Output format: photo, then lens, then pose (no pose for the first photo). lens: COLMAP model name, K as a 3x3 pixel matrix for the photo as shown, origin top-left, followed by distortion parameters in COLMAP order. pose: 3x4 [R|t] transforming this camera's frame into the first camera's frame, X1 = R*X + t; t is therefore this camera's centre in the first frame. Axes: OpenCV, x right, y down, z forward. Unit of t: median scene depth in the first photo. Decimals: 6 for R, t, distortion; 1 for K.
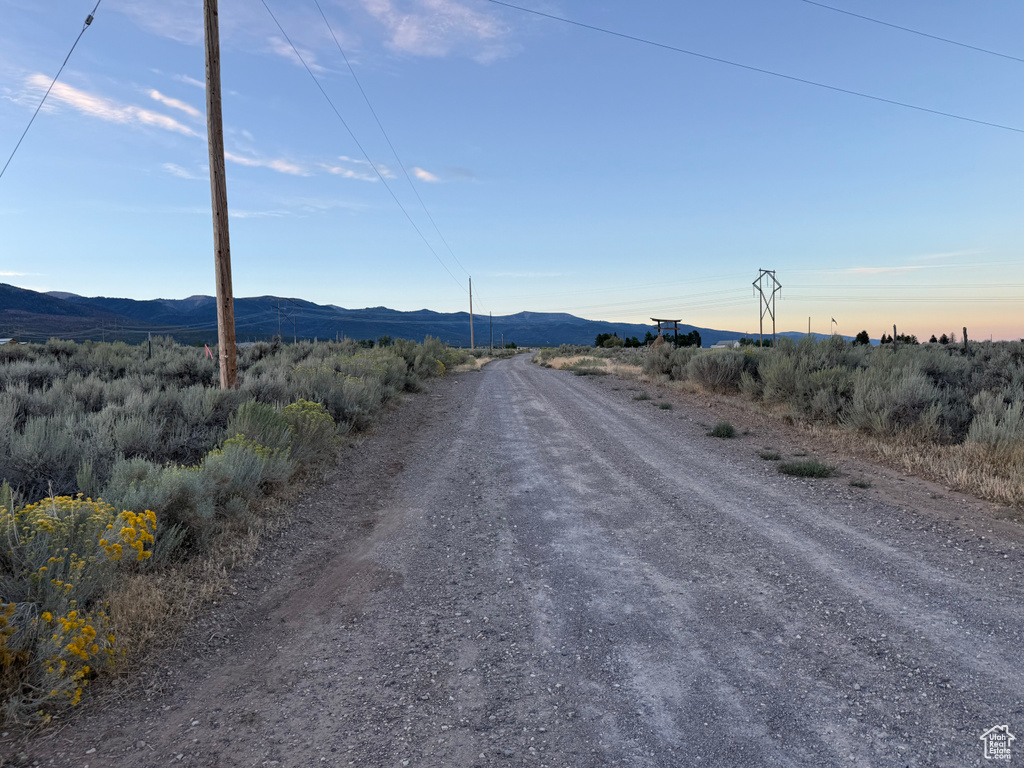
lens RADIAL K [[756.4, 0, 560.9], [0, 756.4, 400.3], [0, 0, 1]] dist [0.100831, -0.100320]
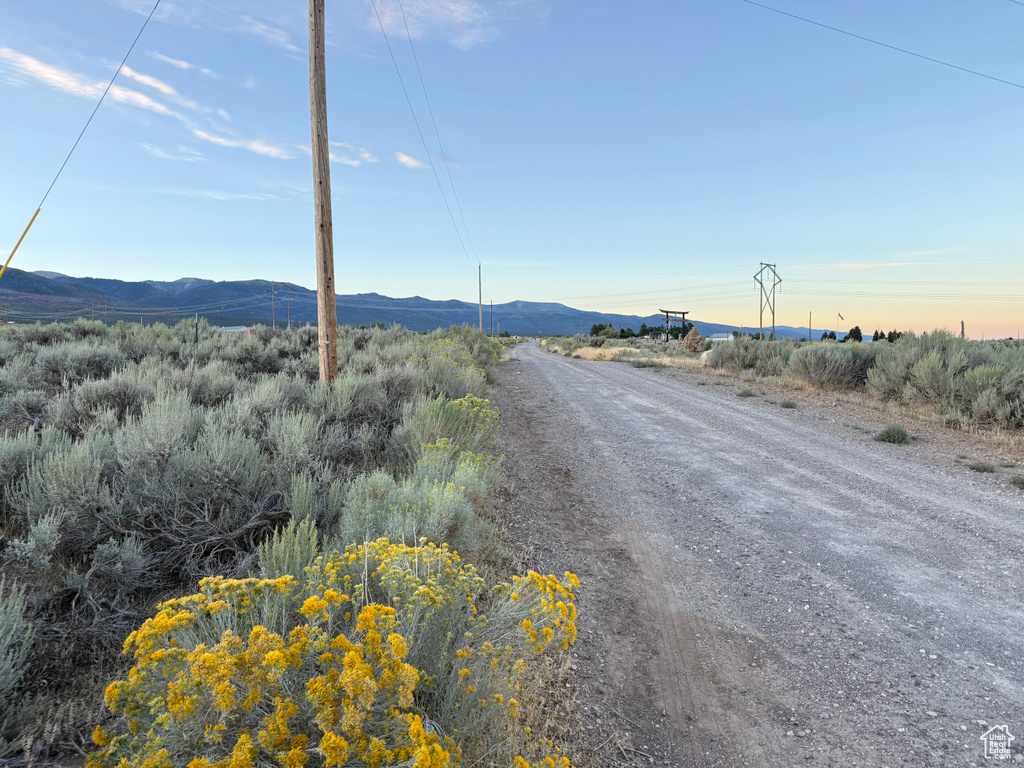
lens RADIAL K [[716.6, 0, 494.8], [0, 716.6, 386.2], [0, 0, 1]] dist [0.089026, -0.108894]
pose [[0.999383, 0.017119, 0.030652, -0.112102], [-0.017088, 0.999853, -0.001280, -0.003336], [-0.030670, 0.000755, 0.999529, 0.065820]]
